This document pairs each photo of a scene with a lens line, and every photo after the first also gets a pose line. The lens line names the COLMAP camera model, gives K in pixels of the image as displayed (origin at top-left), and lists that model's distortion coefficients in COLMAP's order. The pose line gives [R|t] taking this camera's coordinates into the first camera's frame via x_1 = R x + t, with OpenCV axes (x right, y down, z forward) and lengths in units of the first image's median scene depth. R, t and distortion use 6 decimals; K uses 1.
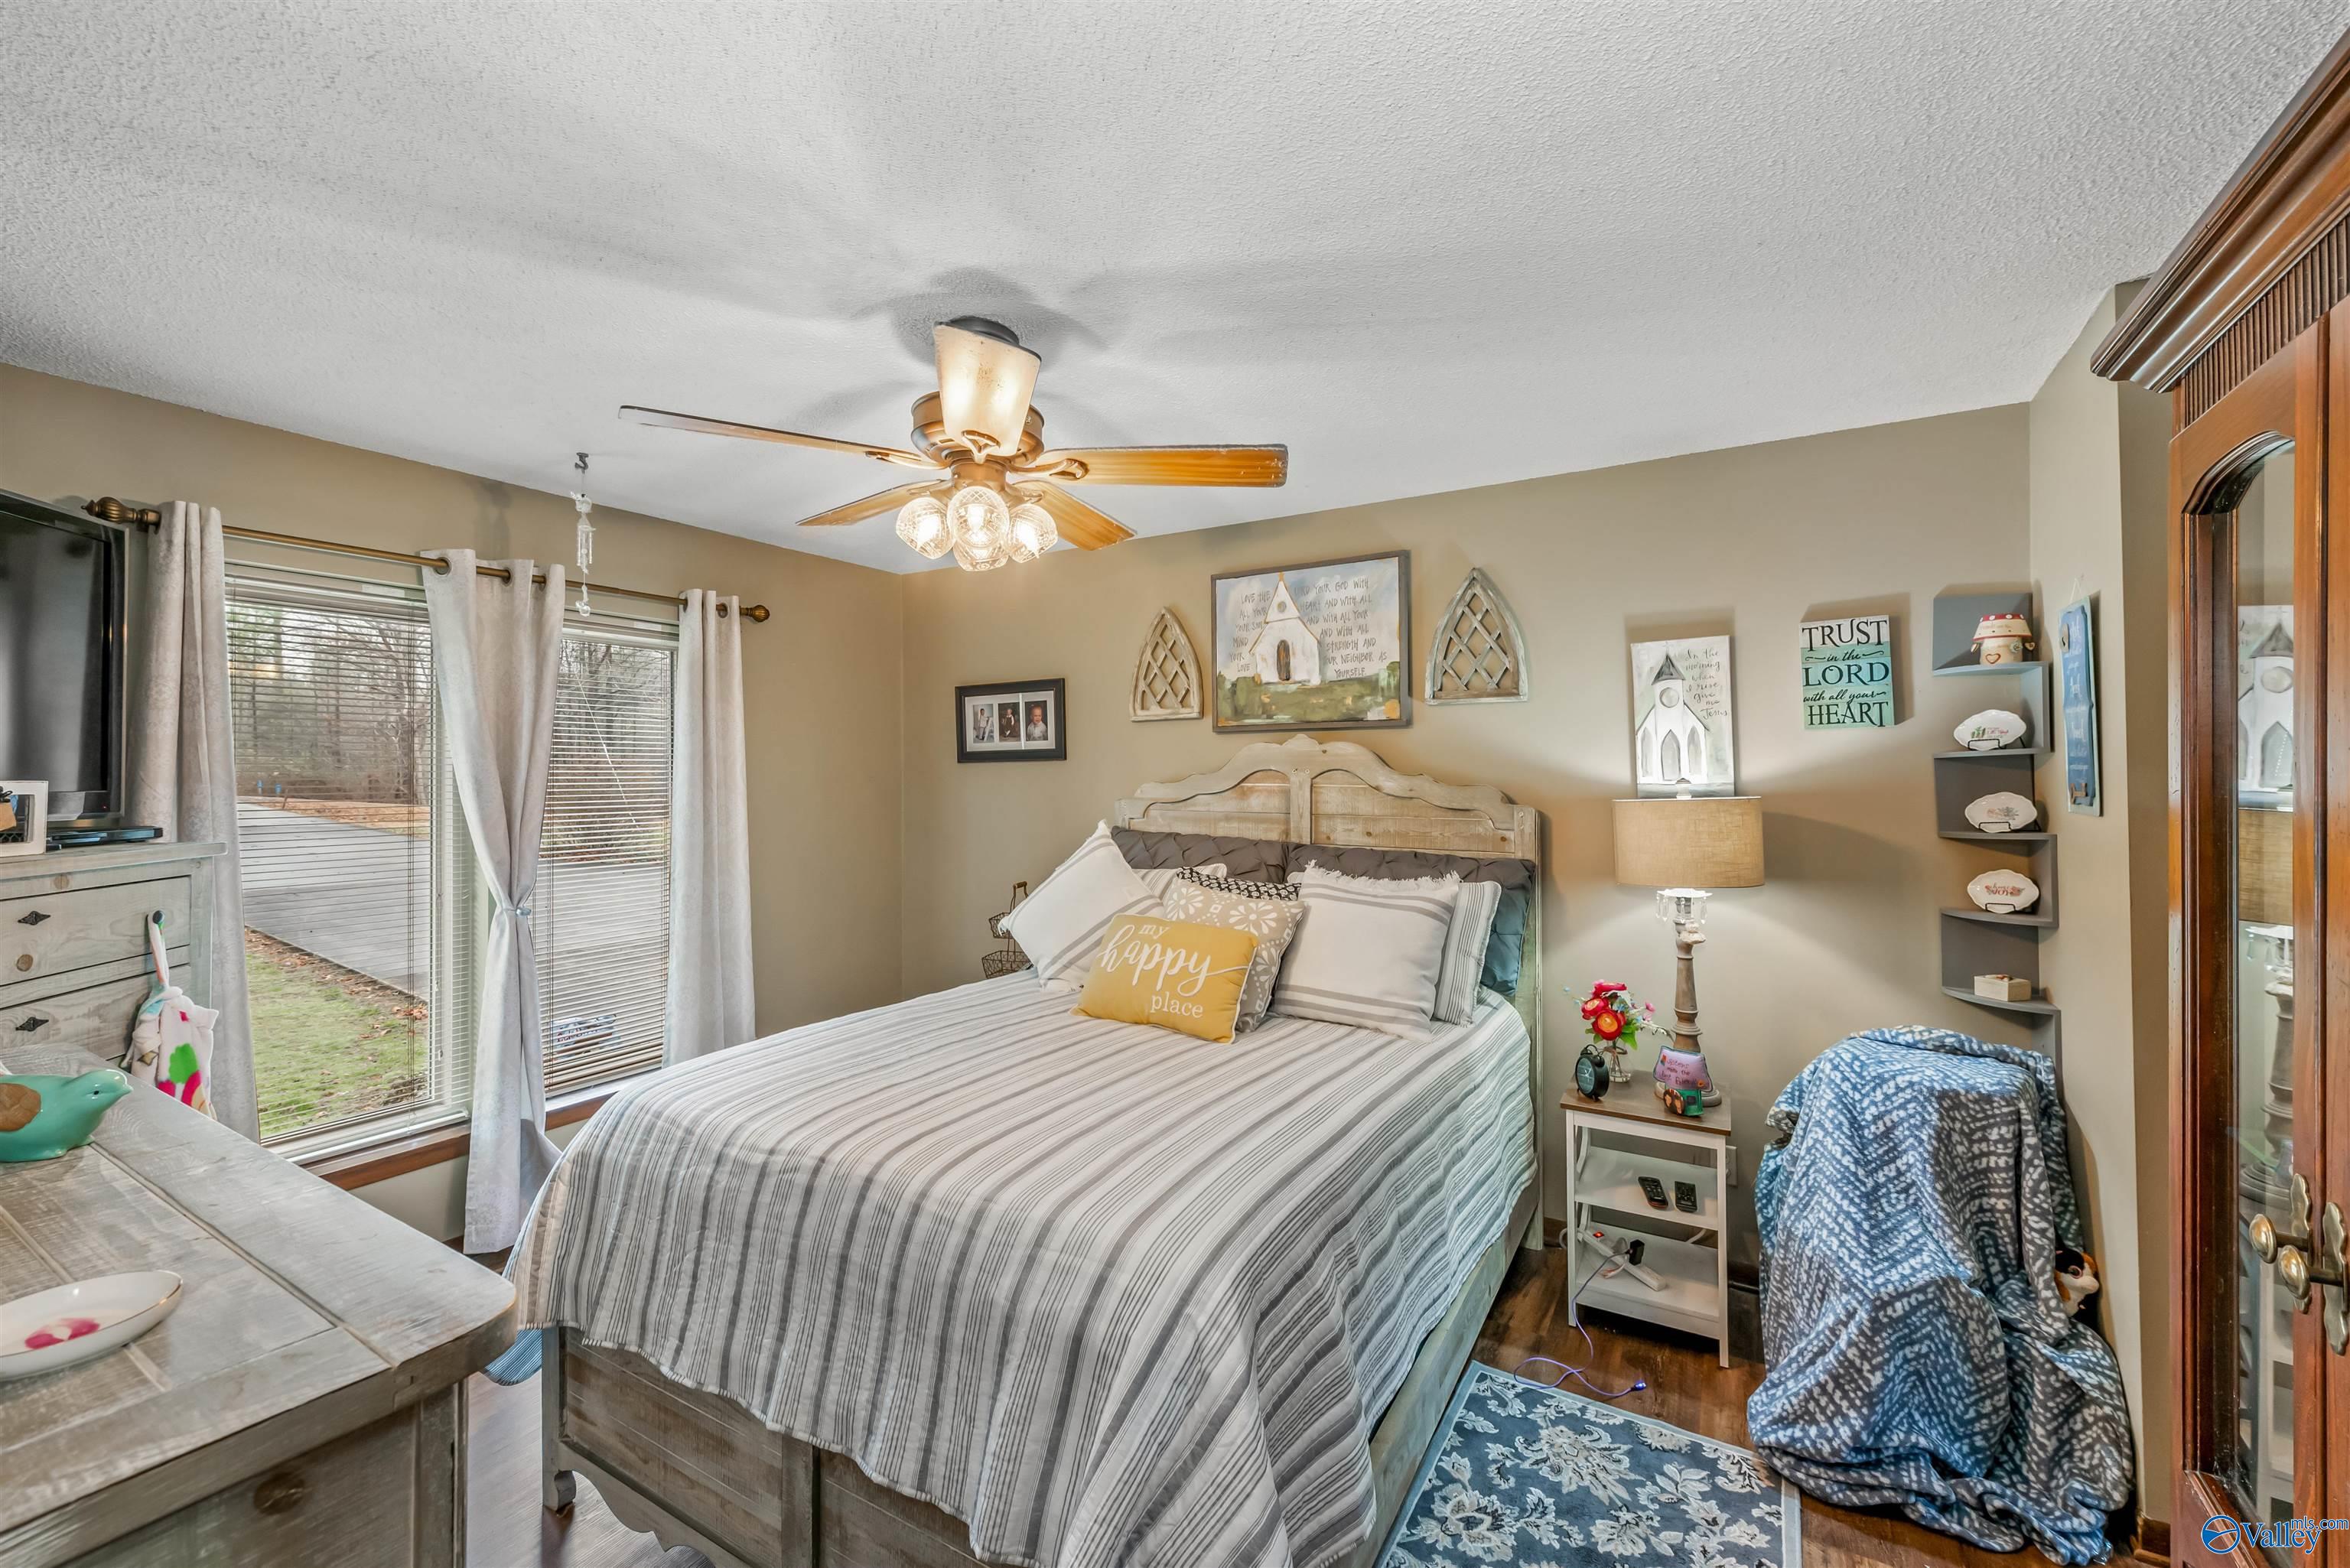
lens RADIAL K [[940.1, 0, 1191.5], [0, 940.1, 769.4], [0, 0, 1]] dist [0.003069, -0.002054]
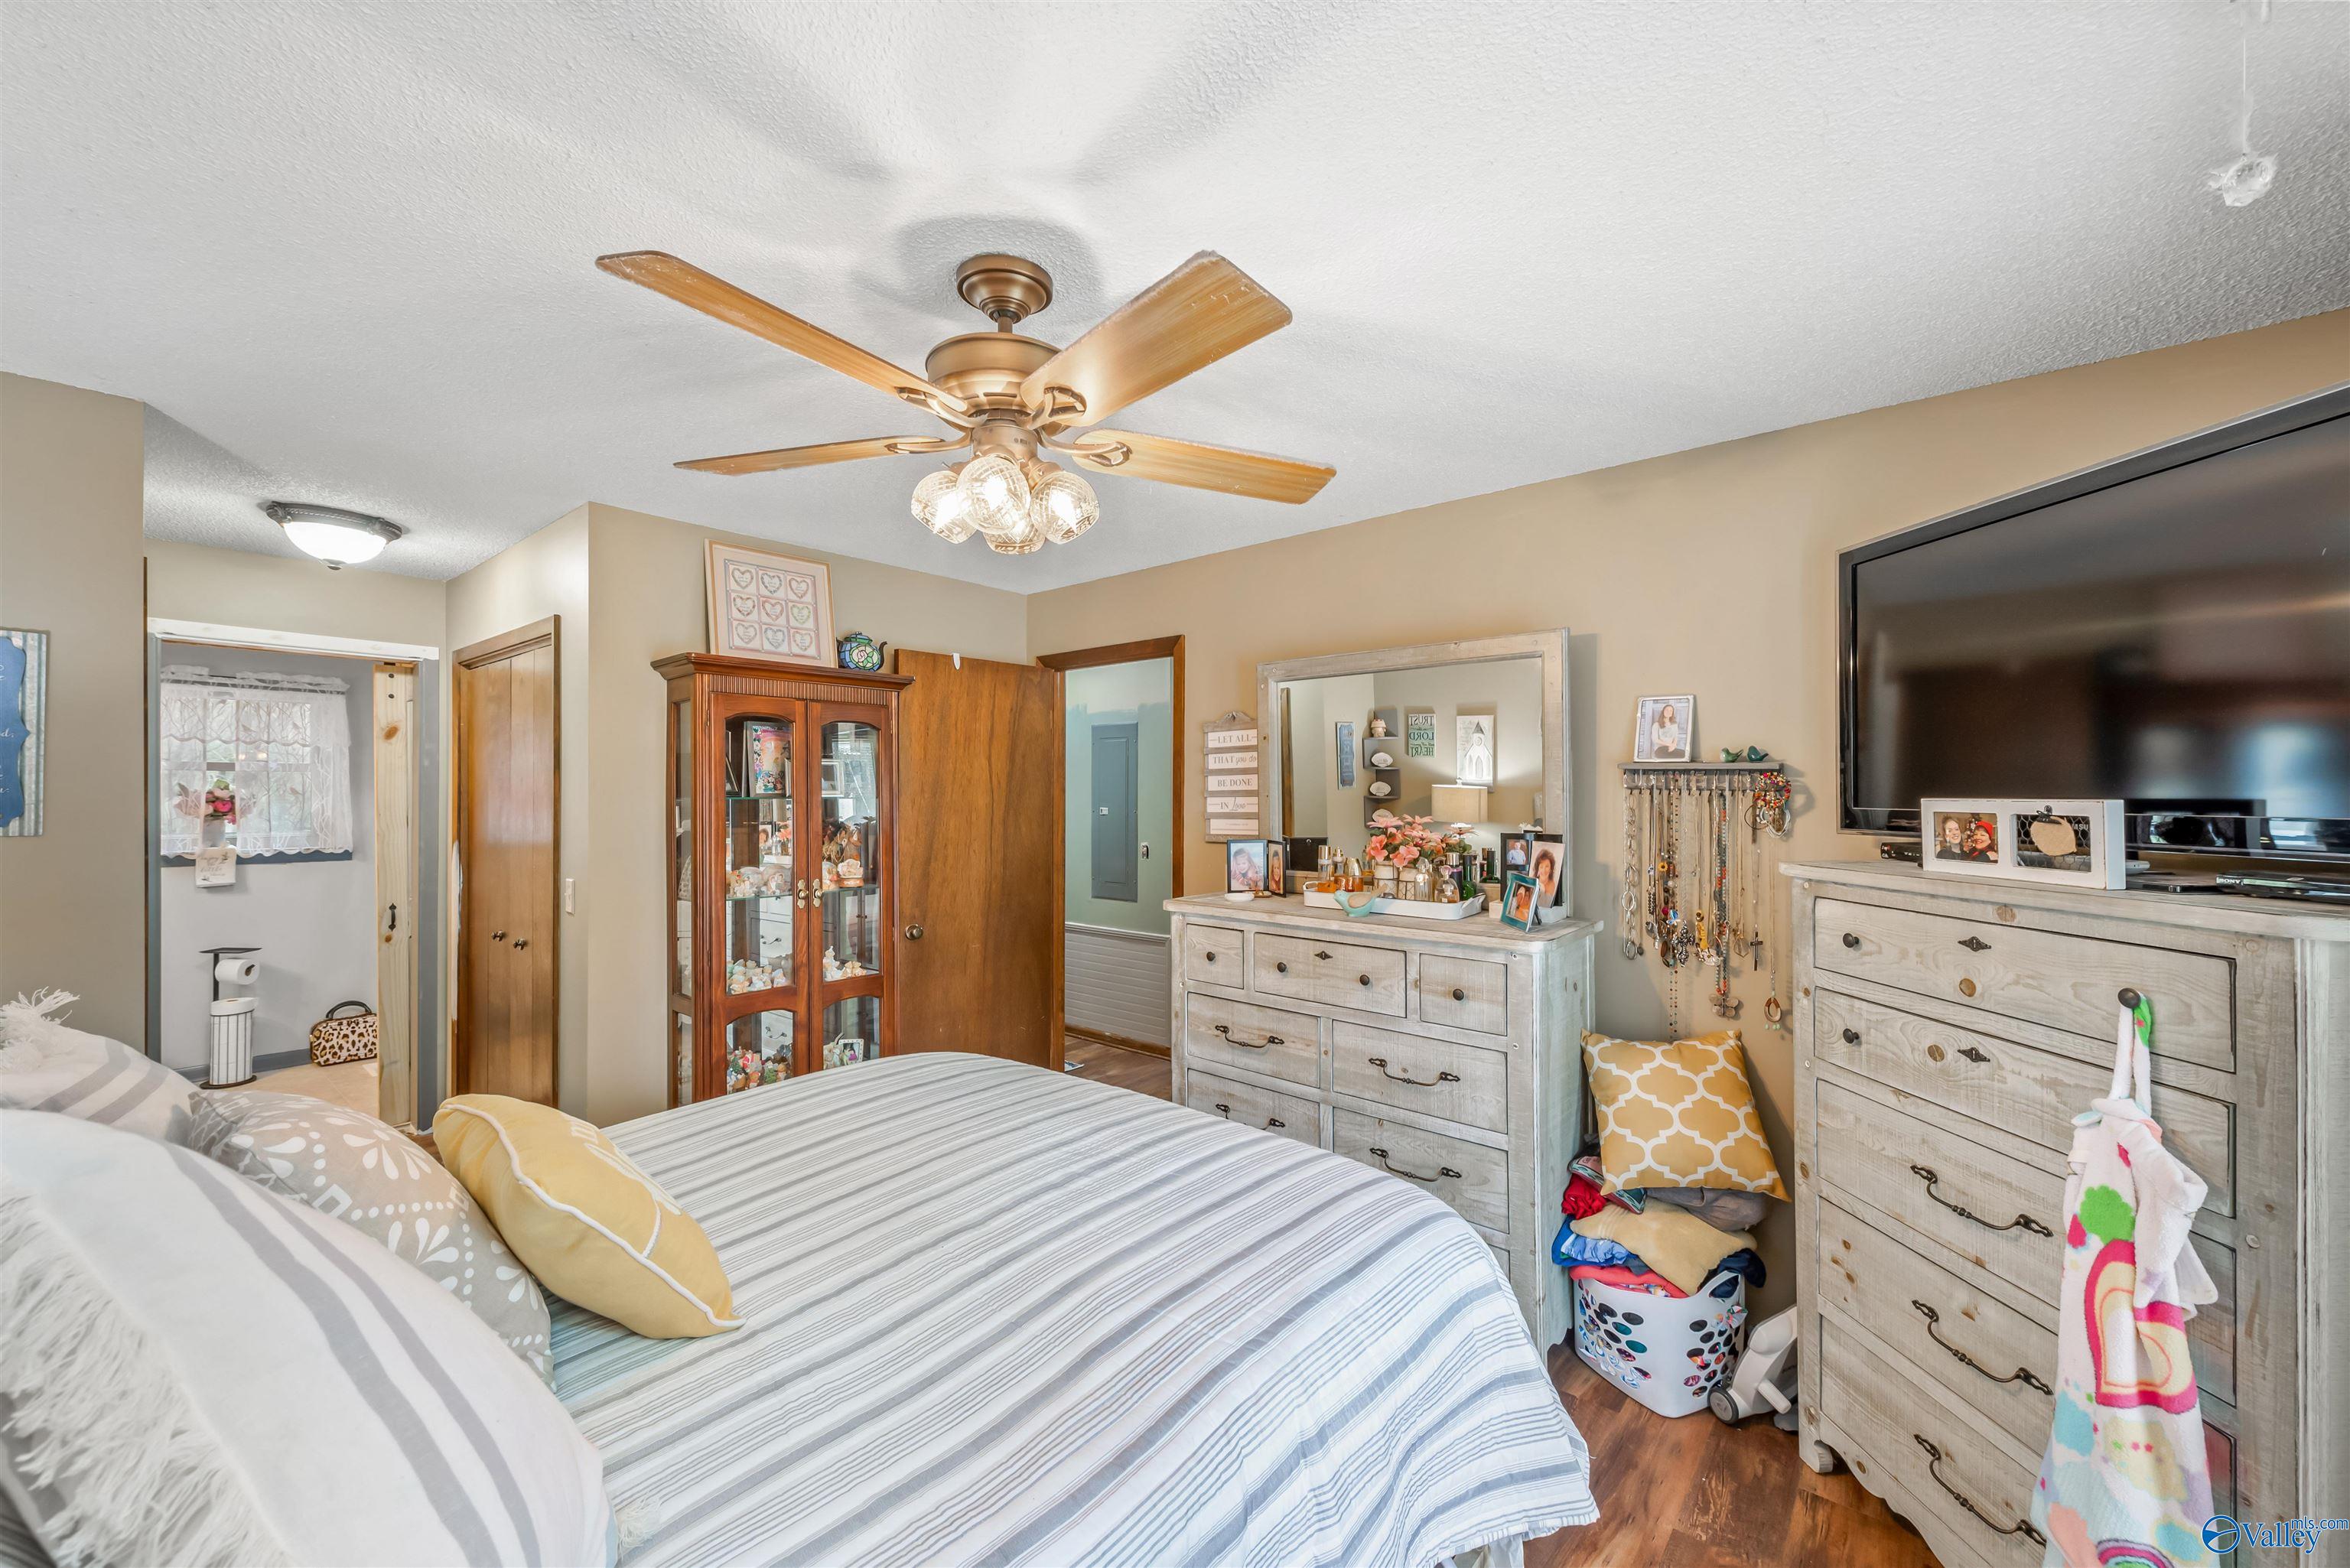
lens RADIAL K [[940.1, 0, 1180.2], [0, 940.1, 778.4], [0, 0, 1]] dist [0.003069, -0.002054]
pose [[-0.989610, -0.003015, 0.143743, -0.572668], [-0.003613, 0.999986, -0.003897, -0.001918], [-0.143729, -0.004376, -0.989607, 2.050816]]
